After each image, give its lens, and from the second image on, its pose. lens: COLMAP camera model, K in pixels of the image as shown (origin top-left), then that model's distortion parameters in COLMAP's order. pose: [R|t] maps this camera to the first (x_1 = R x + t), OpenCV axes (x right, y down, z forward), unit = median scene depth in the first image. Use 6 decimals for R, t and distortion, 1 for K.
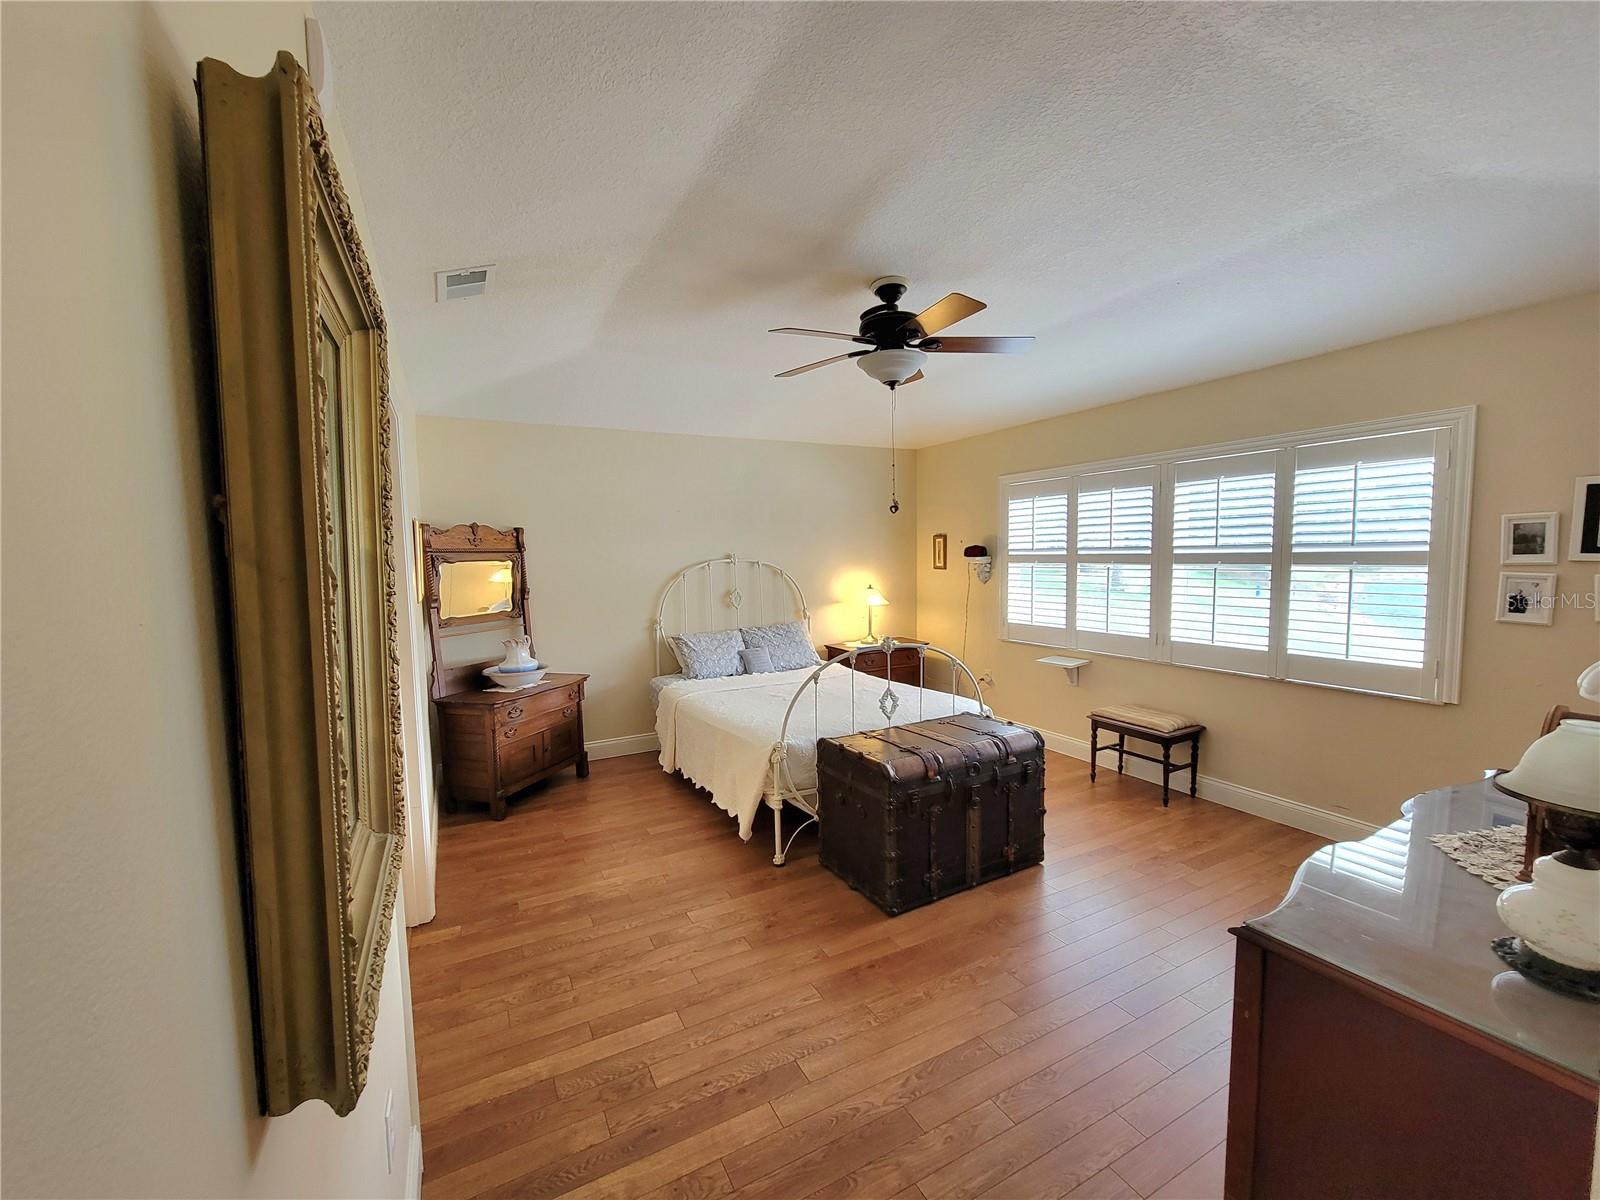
lens RADIAL K [[655.9, 0, 798.5], [0, 655.9, 604.8], [0, 0, 1]] dist [-0.002212, 0.000769]
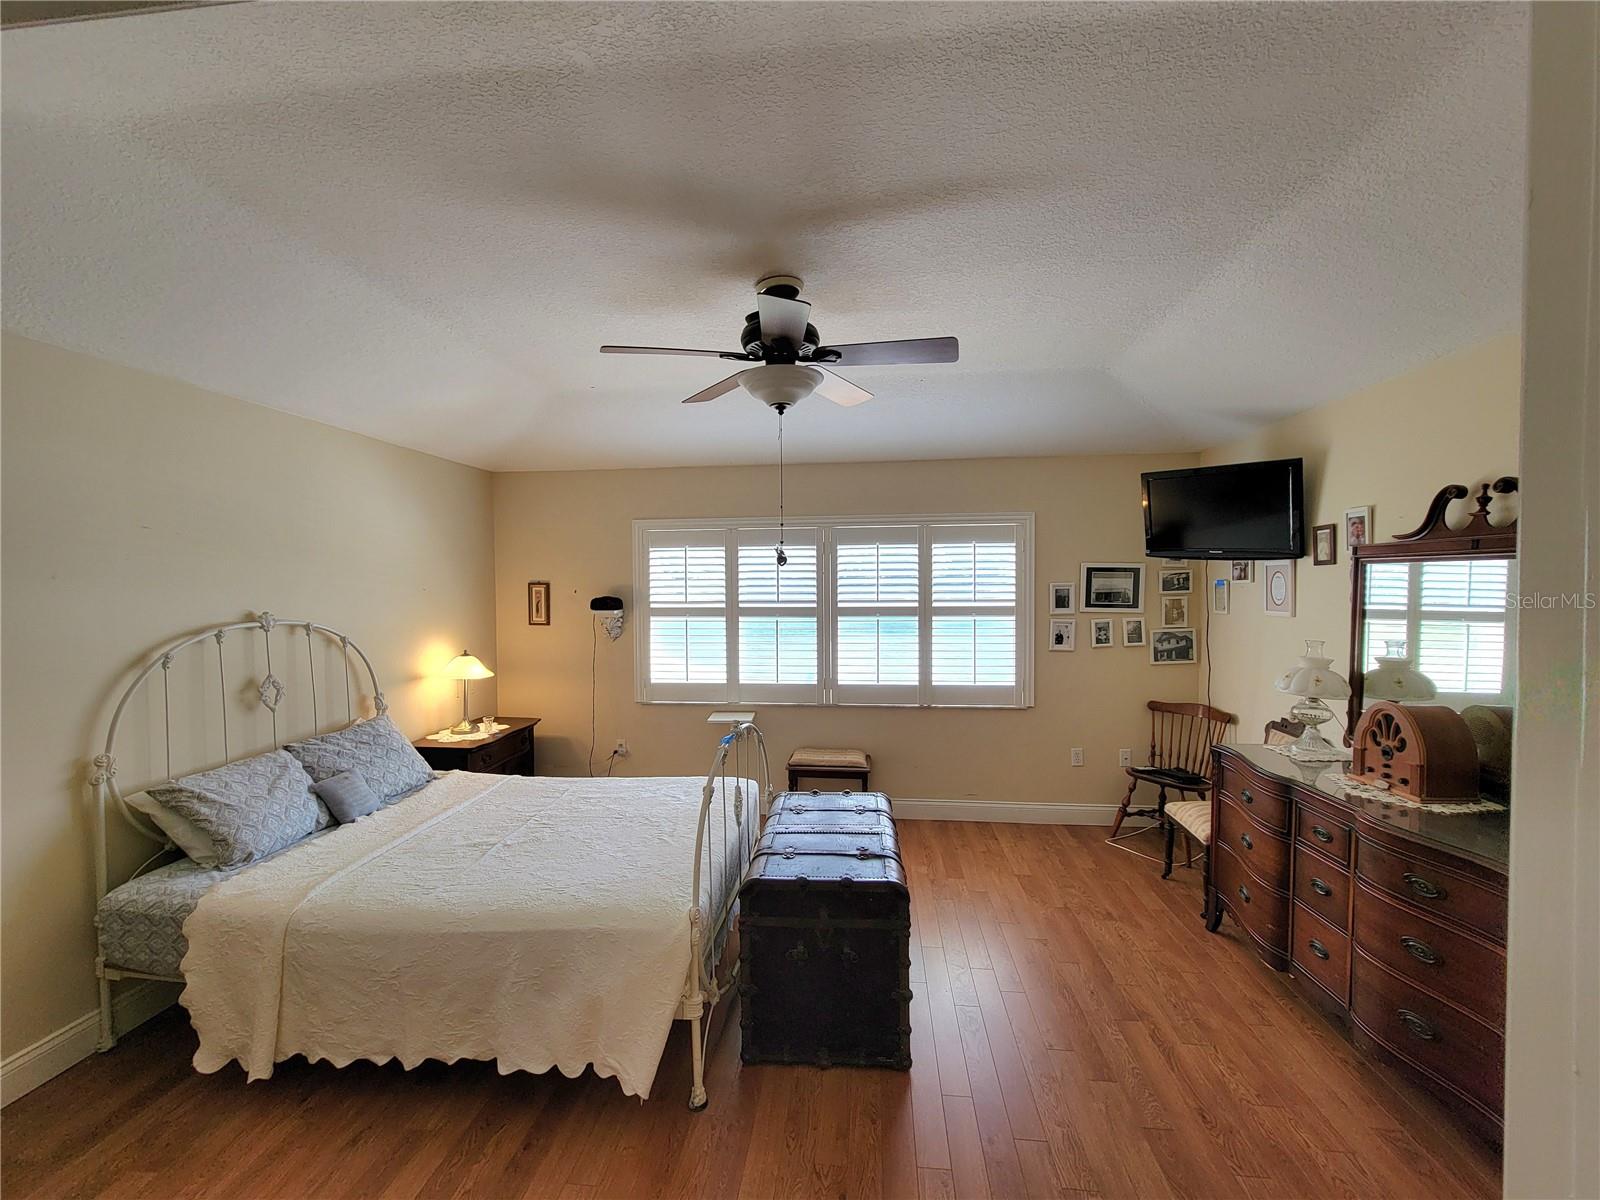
lens RADIAL K [[655.9, 0, 795.1], [0, 655.9, 600.8], [0, 0, 1]] dist [-0.002212, 0.000769]
pose [[0.561205, -0.003531, 0.827669, -0.387253], [0.063074, 0.997266, -0.038513, -0.047829], [-0.825270, 0.073818, 0.559893, 0.409278]]
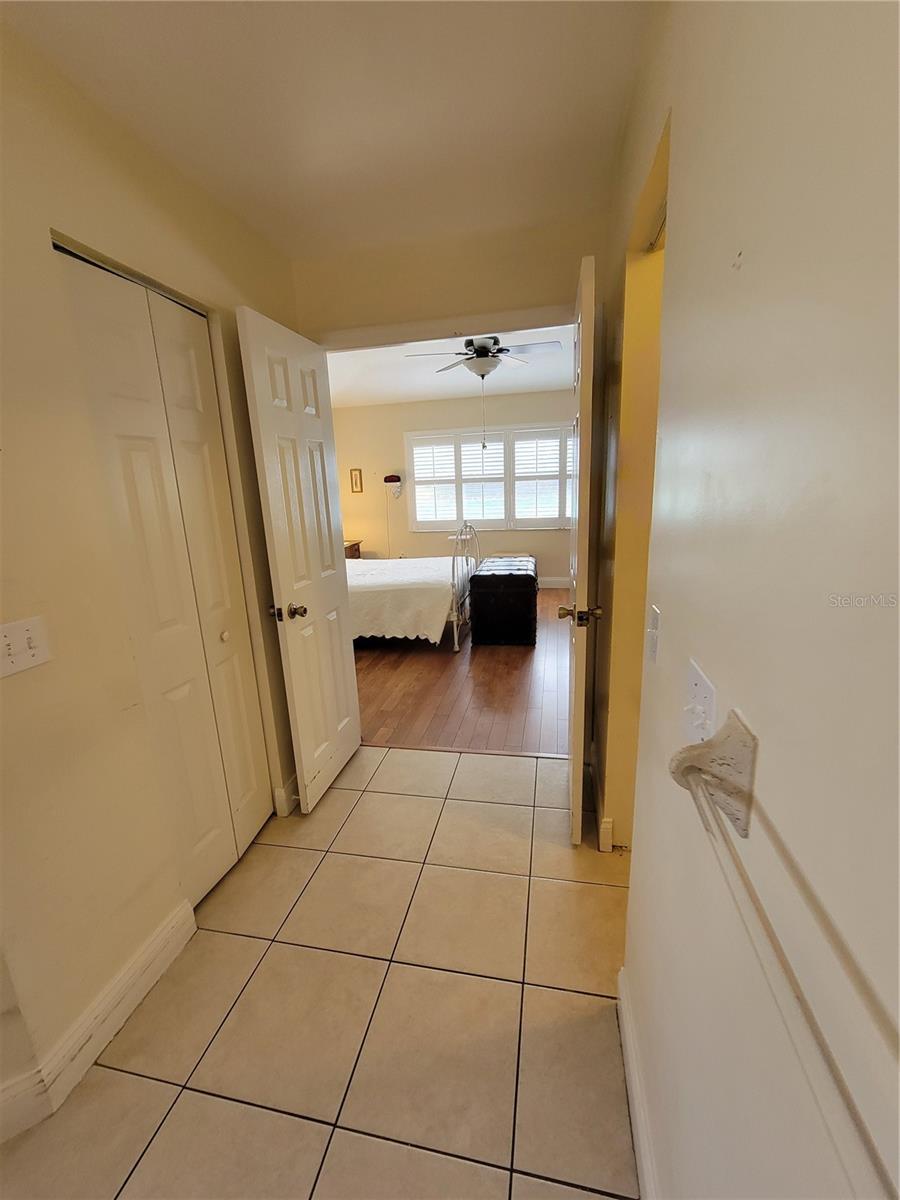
lens RADIAL K [[491.9, 0, 444.4], [0, 491.9, 600.1], [0, 0, 1]] dist [-0.002212, 0.000769]
pose [[0.643623, -0.182306, 0.743313, -0.781386], [0.088658, 0.982437, 0.164186, 0.030845], [-0.760191, -0.039773, 0.648482, 0.130792]]
